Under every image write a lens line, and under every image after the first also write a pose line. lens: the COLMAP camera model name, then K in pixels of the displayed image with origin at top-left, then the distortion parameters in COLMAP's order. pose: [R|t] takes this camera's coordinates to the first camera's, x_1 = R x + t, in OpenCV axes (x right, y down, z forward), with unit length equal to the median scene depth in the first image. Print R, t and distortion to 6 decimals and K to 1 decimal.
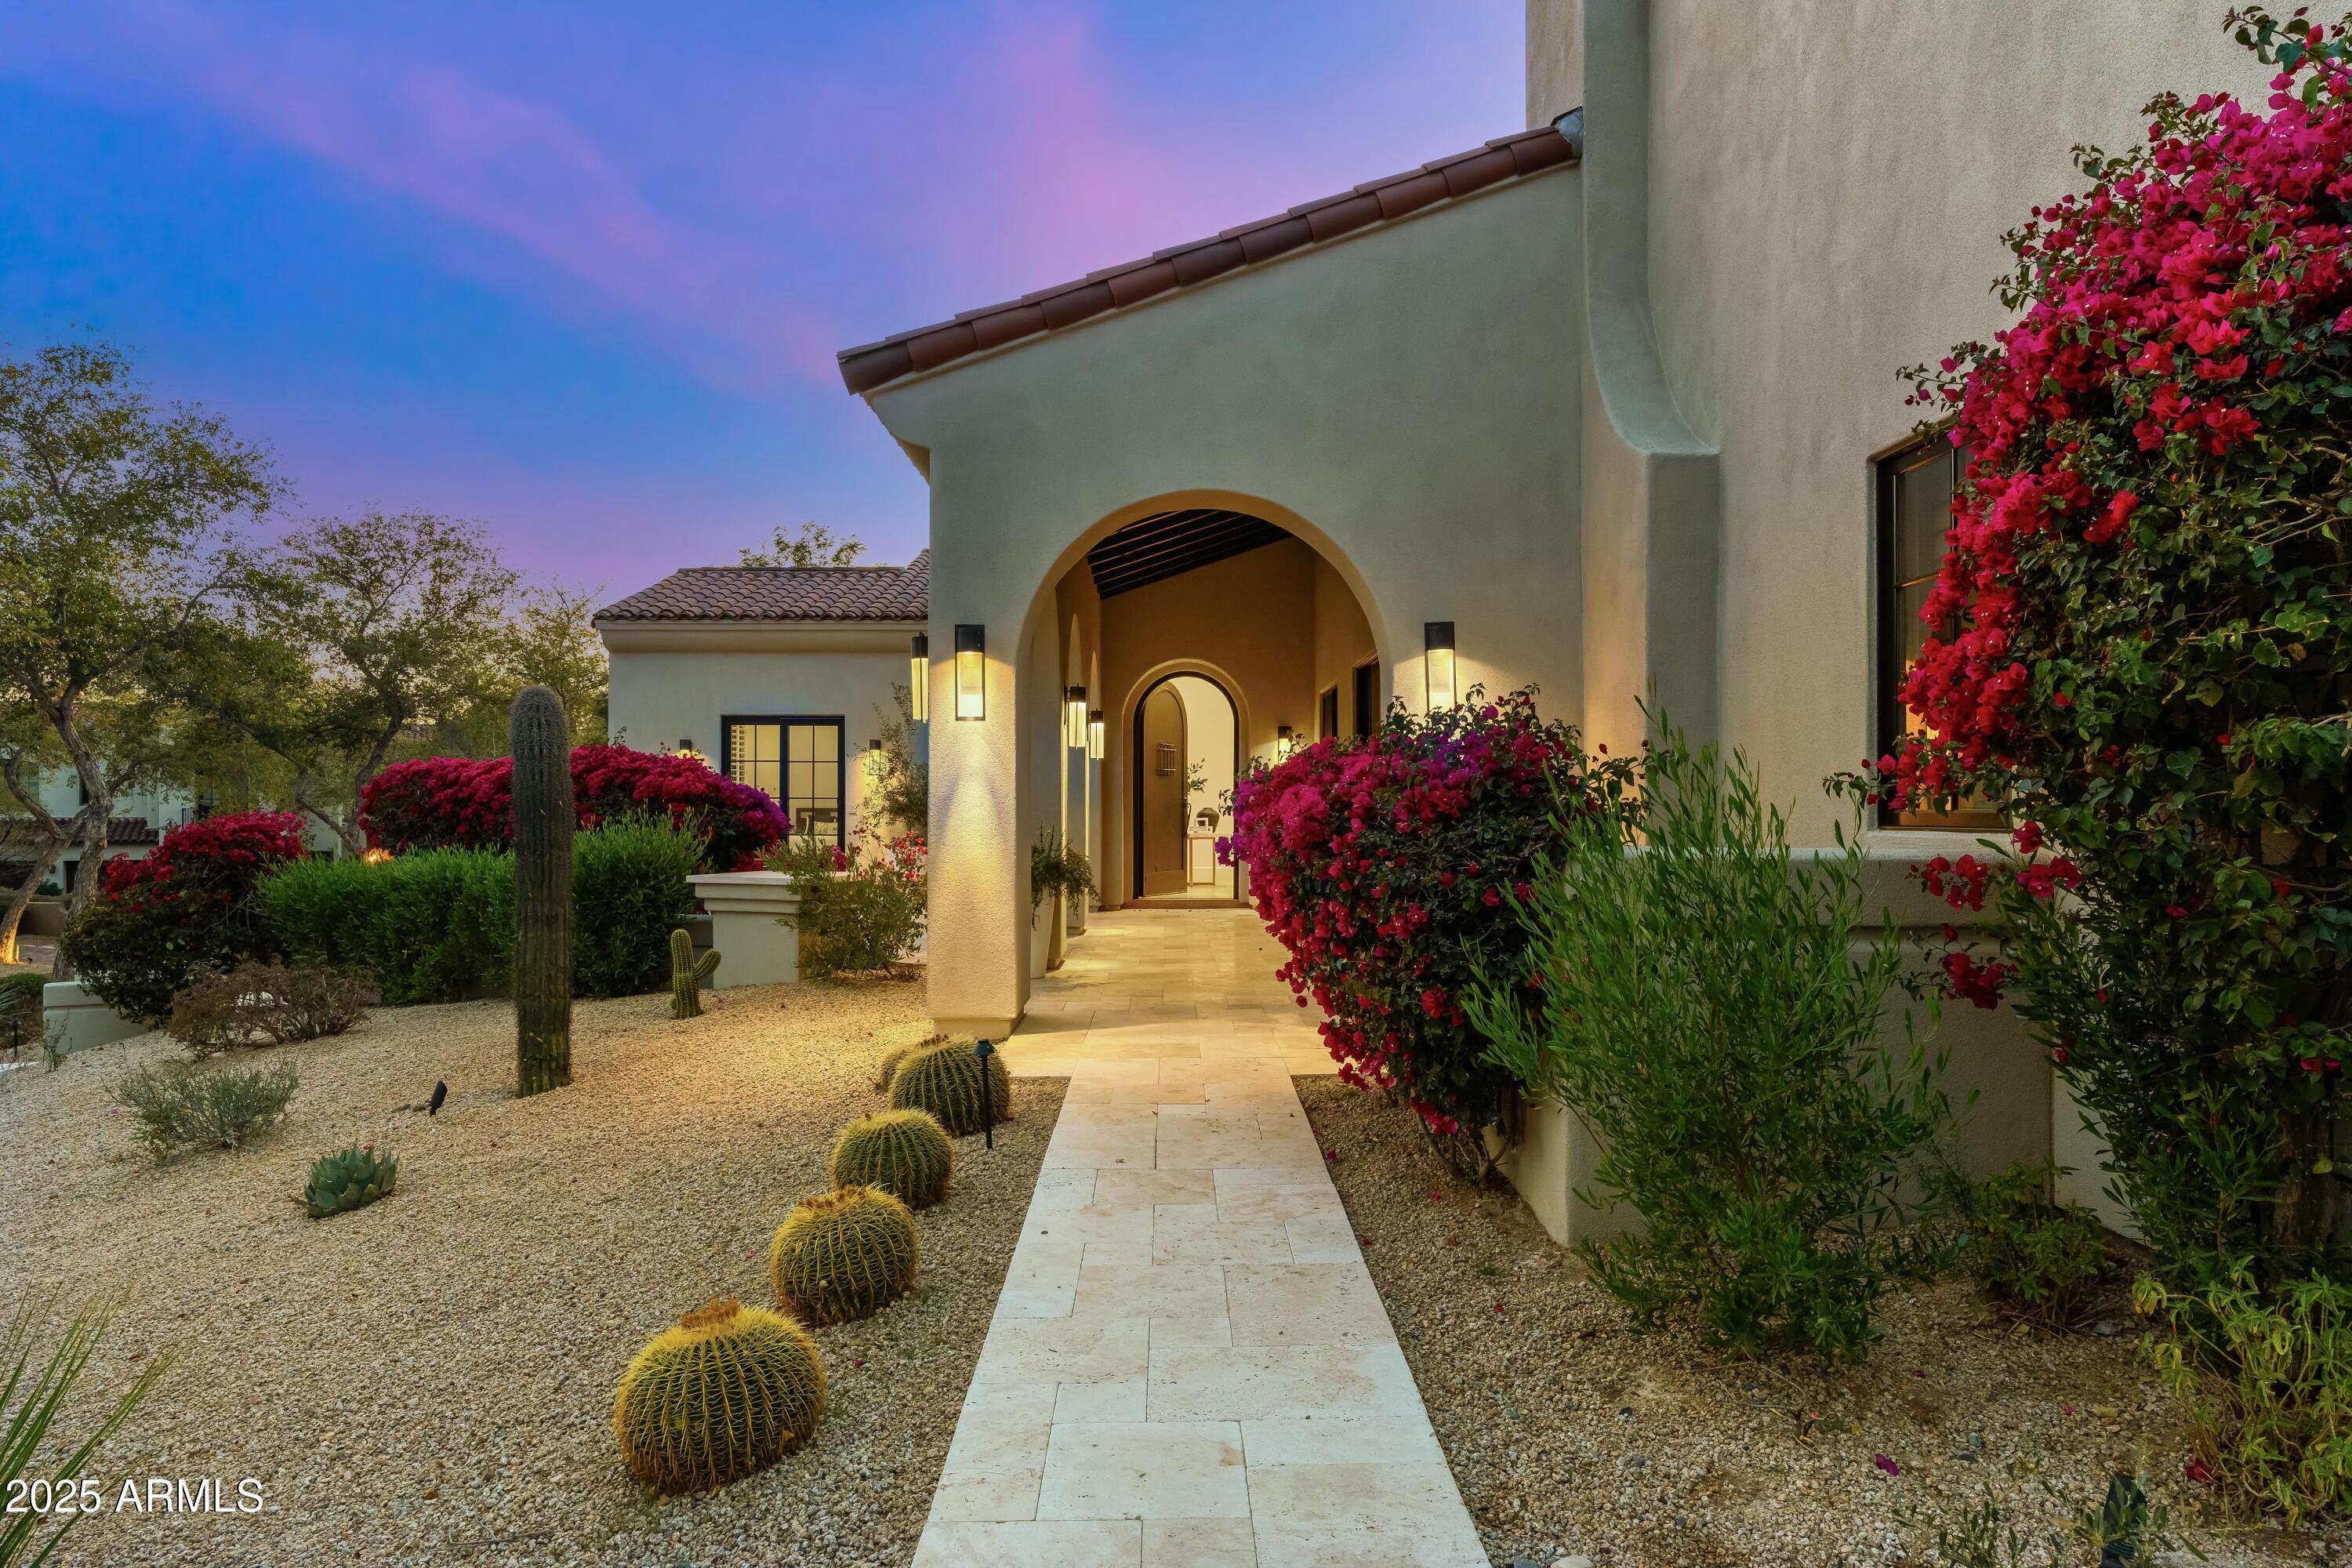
lens RADIAL K [[1377.0, 0, 1176.0], [0, 1377.0, 784.0], [0, 0, 1]] dist [-0.001046, 0.001479]
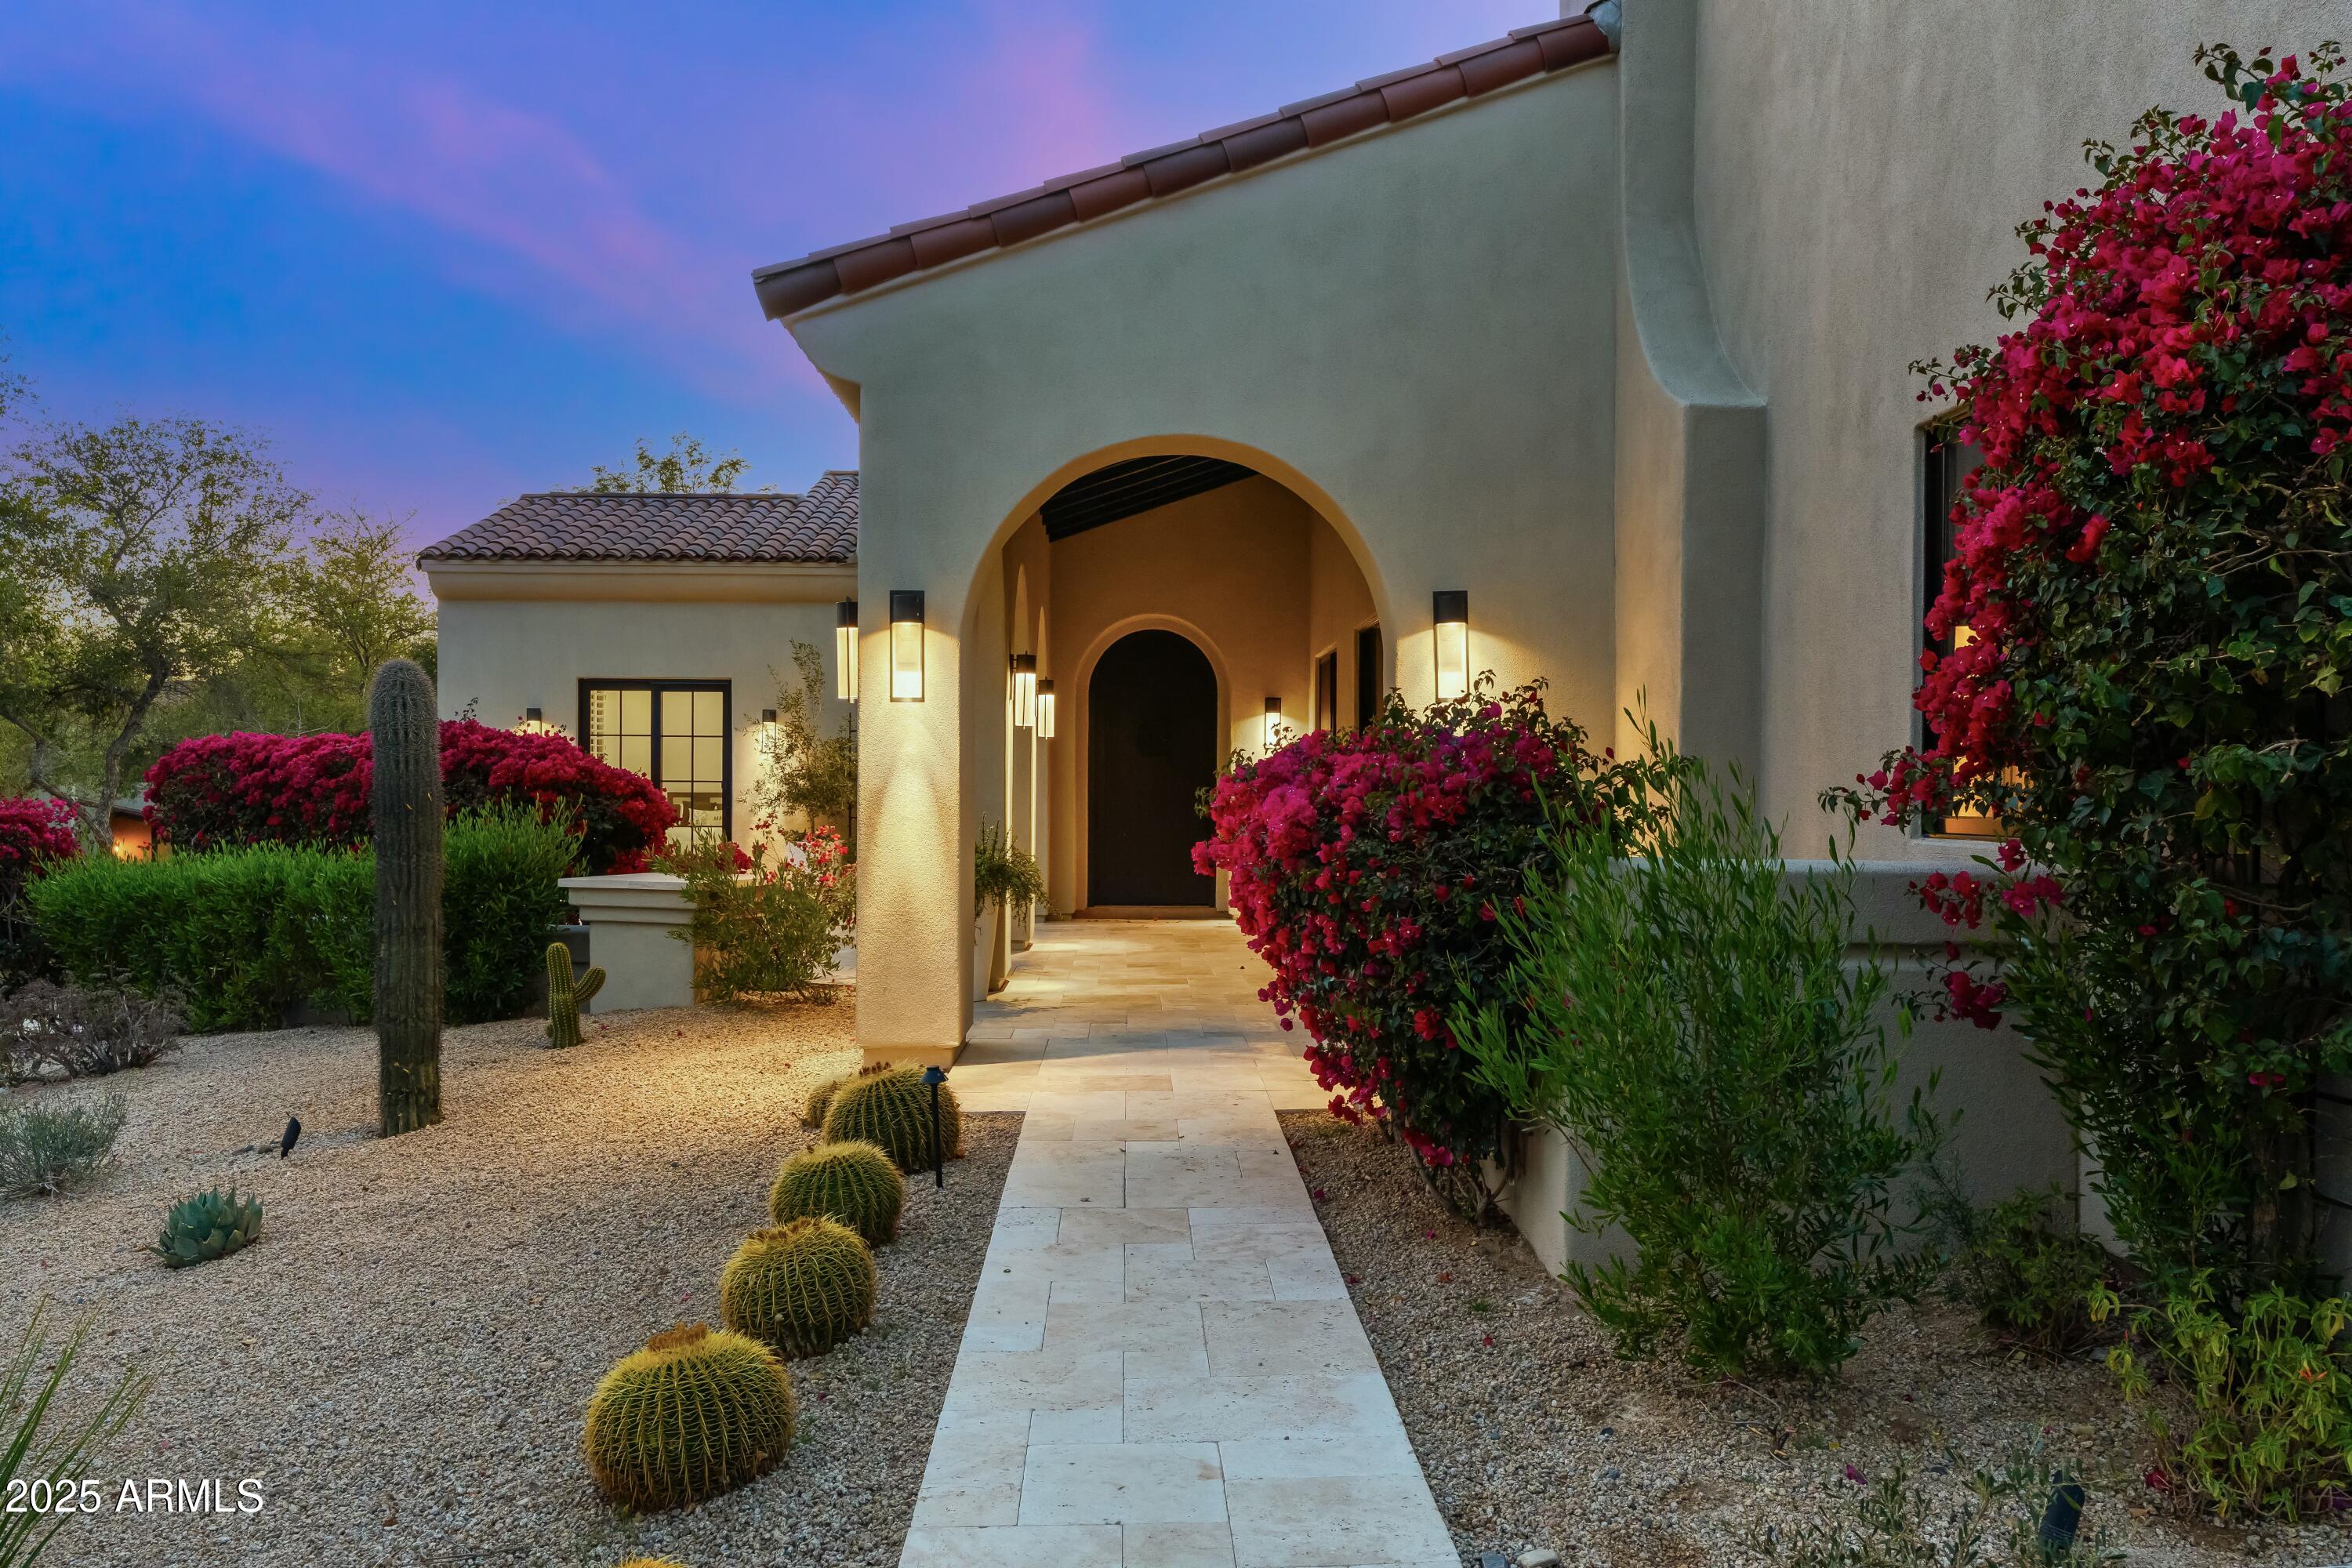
lens RADIAL K [[1828.1, 0, 1176.0], [0, 1828.1, 784.0], [0, 0, 1]] dist [0.005597, -0.000972]
pose [[0.999694, 0.004591, 0.024293, -0.012503], [-0.005038, 0.999819, 0.018355, -0.023721], [-0.024204, -0.018472, 0.999536, -0.213299]]
